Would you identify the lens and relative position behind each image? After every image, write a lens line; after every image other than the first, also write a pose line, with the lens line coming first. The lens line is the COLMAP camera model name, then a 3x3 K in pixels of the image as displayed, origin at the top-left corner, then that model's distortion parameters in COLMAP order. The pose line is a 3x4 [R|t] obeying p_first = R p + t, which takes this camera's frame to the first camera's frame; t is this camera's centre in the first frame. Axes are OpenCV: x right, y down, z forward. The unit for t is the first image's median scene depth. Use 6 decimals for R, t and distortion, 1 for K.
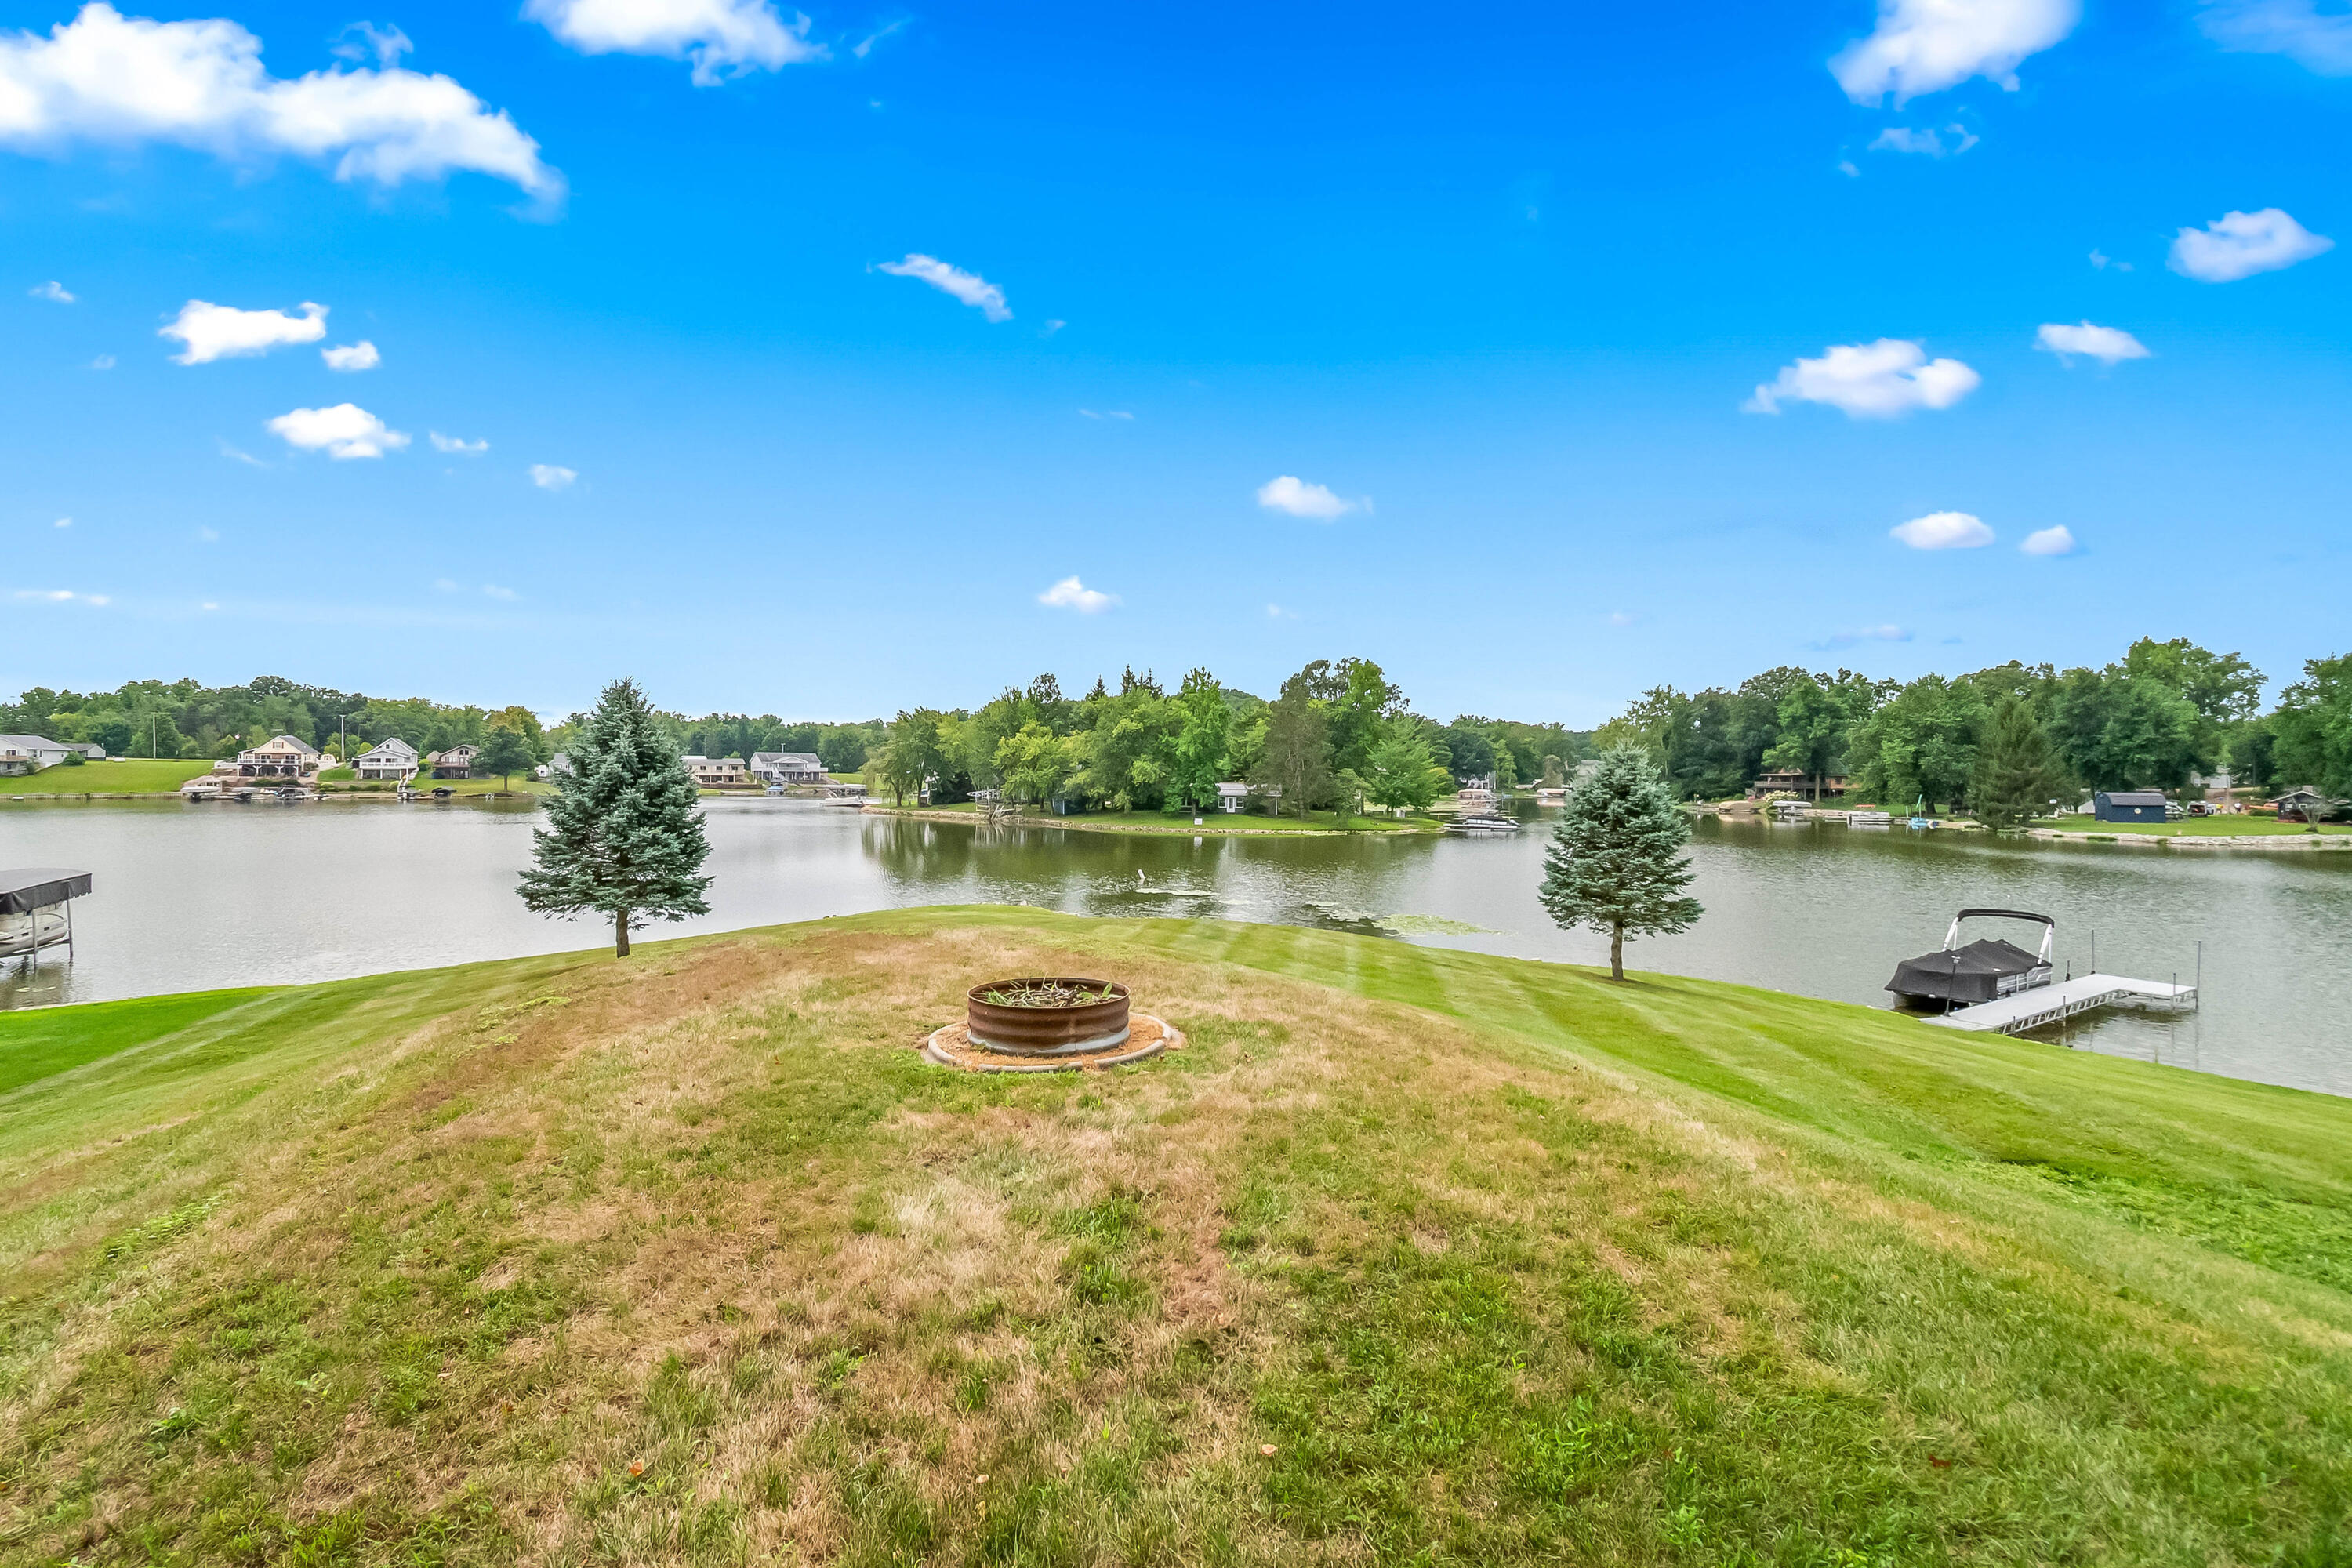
lens RADIAL K [[1077.1, 0, 1135.8], [0, 1077.1, 786.5], [0, 0, 1]] dist [-0.016007, -0.000656]
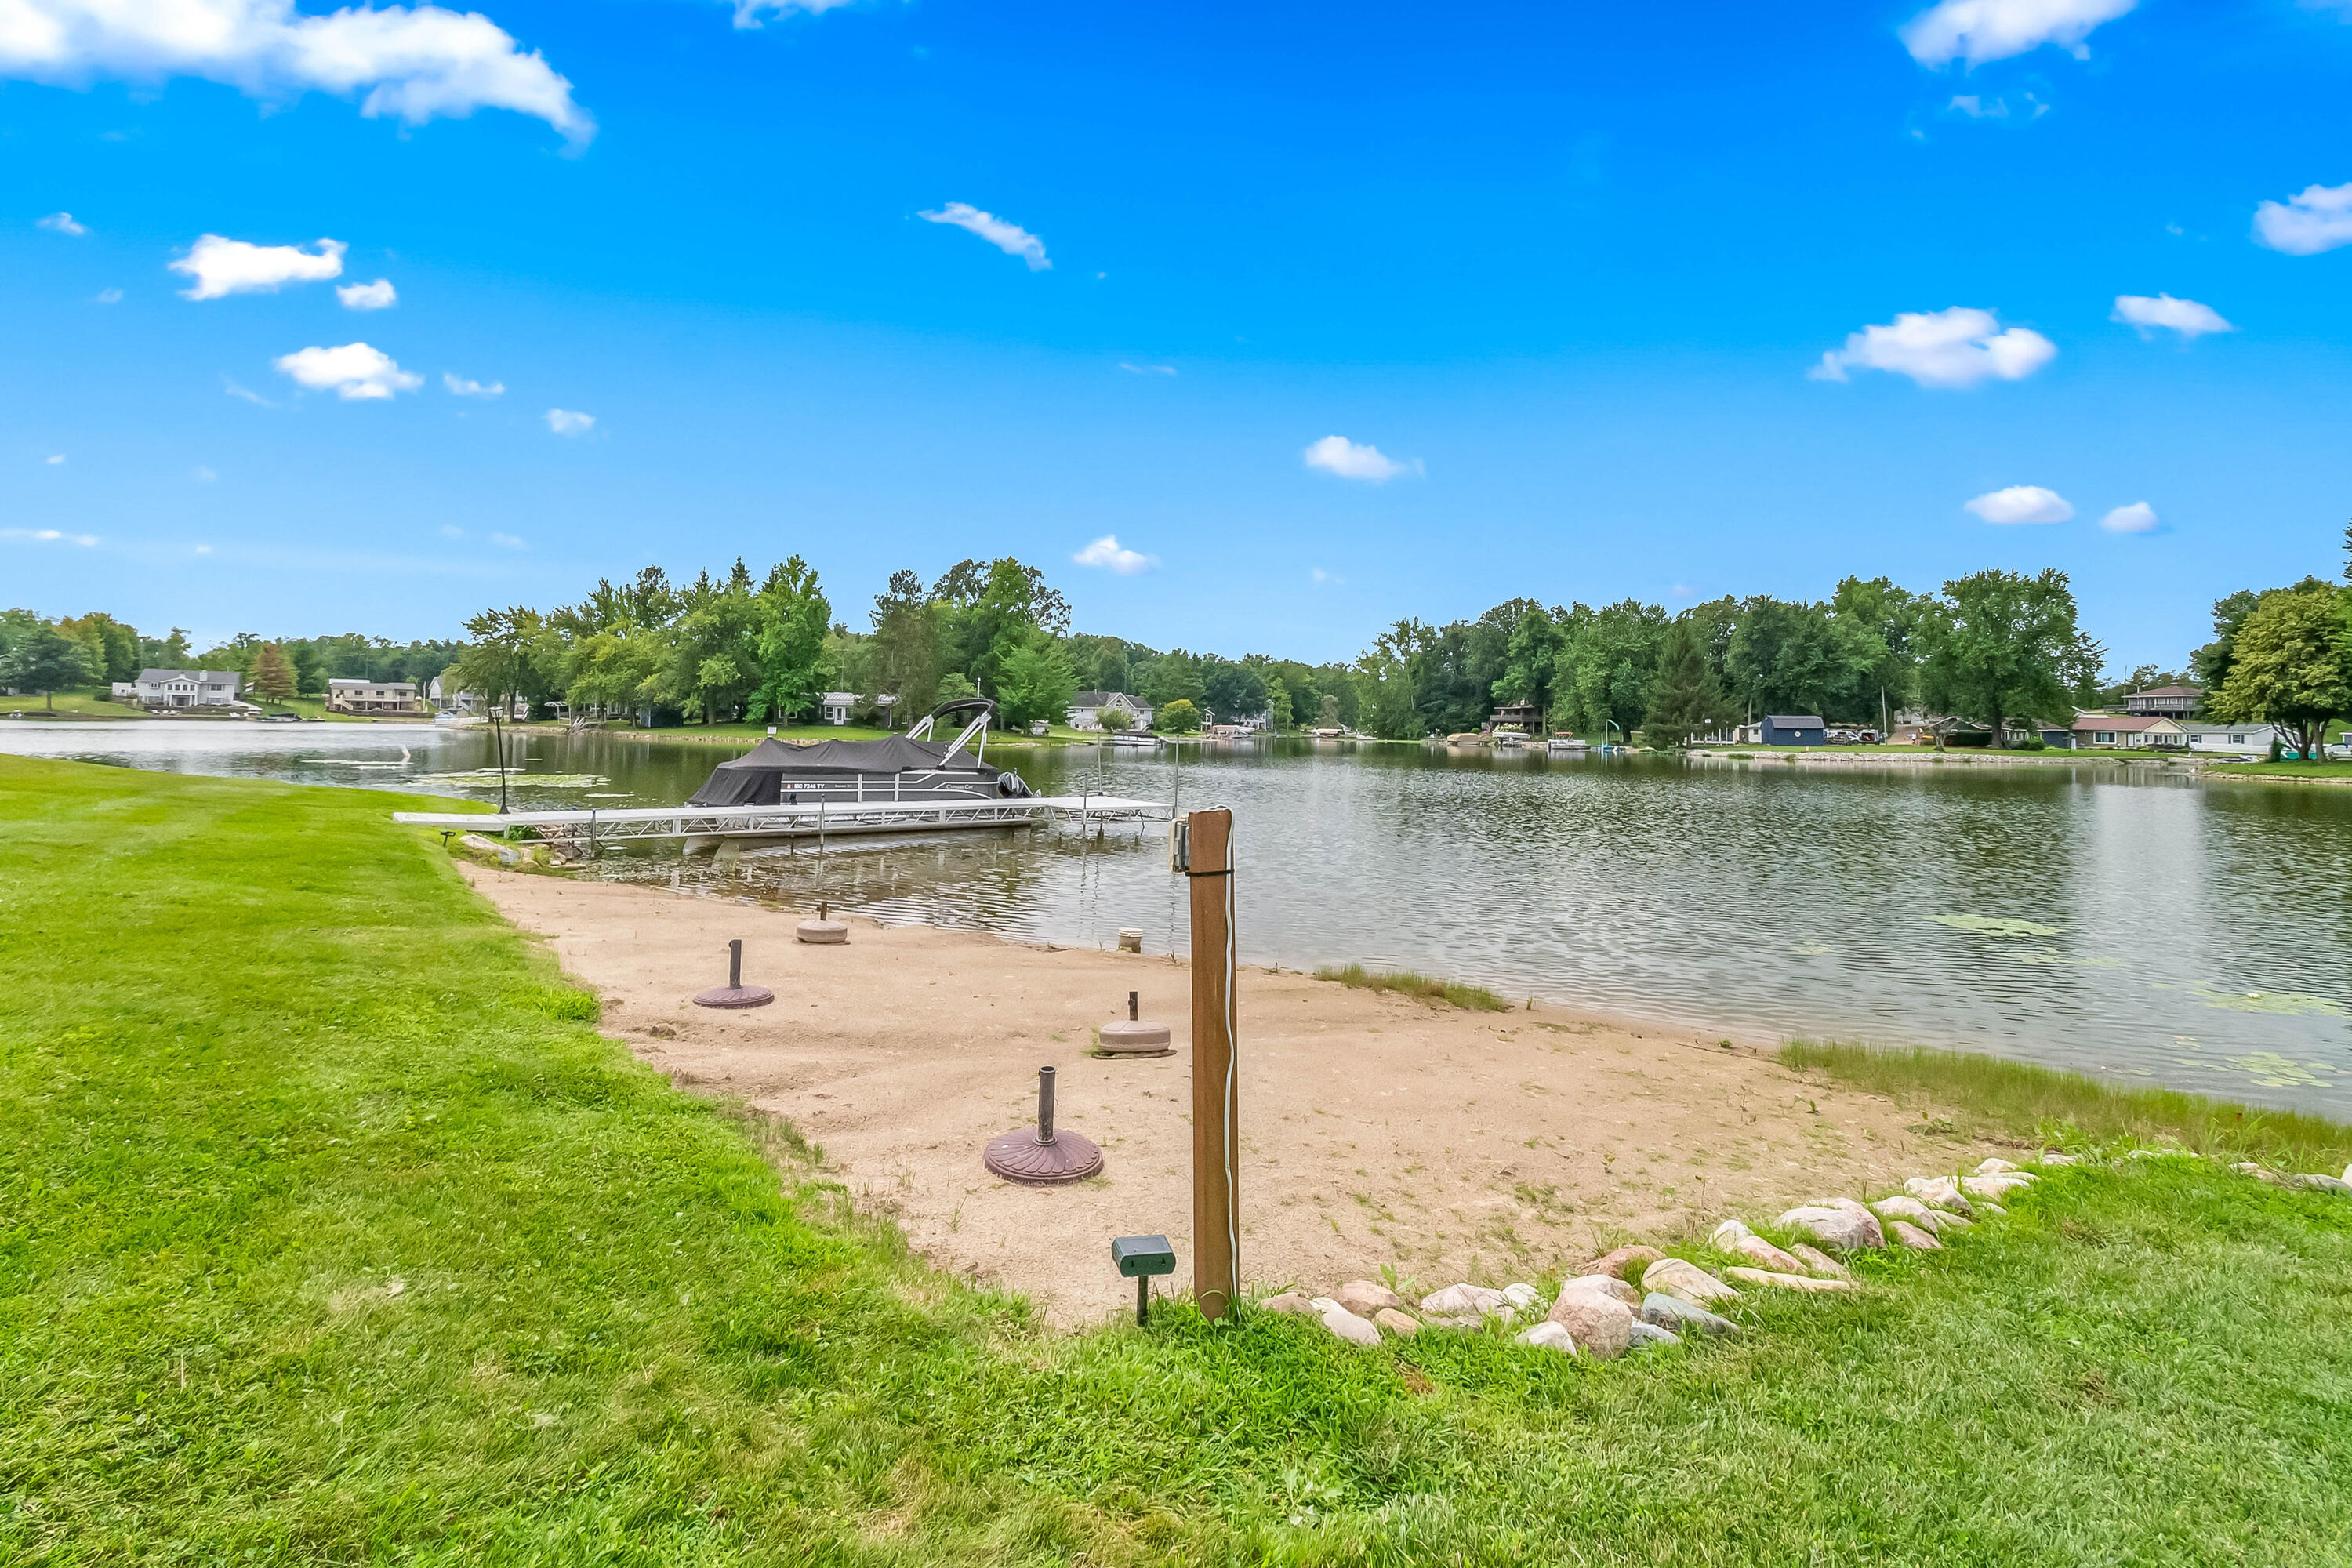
lens RADIAL K [[1077.1, 0, 1195.9], [0, 1077.1, 763.3], [0, 0, 1]] dist [-0.016007, -0.000656]
pose [[0.990617, 0.005714, 0.136544, 0.211857], [-0.007328, 0.999909, 0.011320, 0.035958], [-0.136467, -0.012215, 0.990569, 0.074150]]
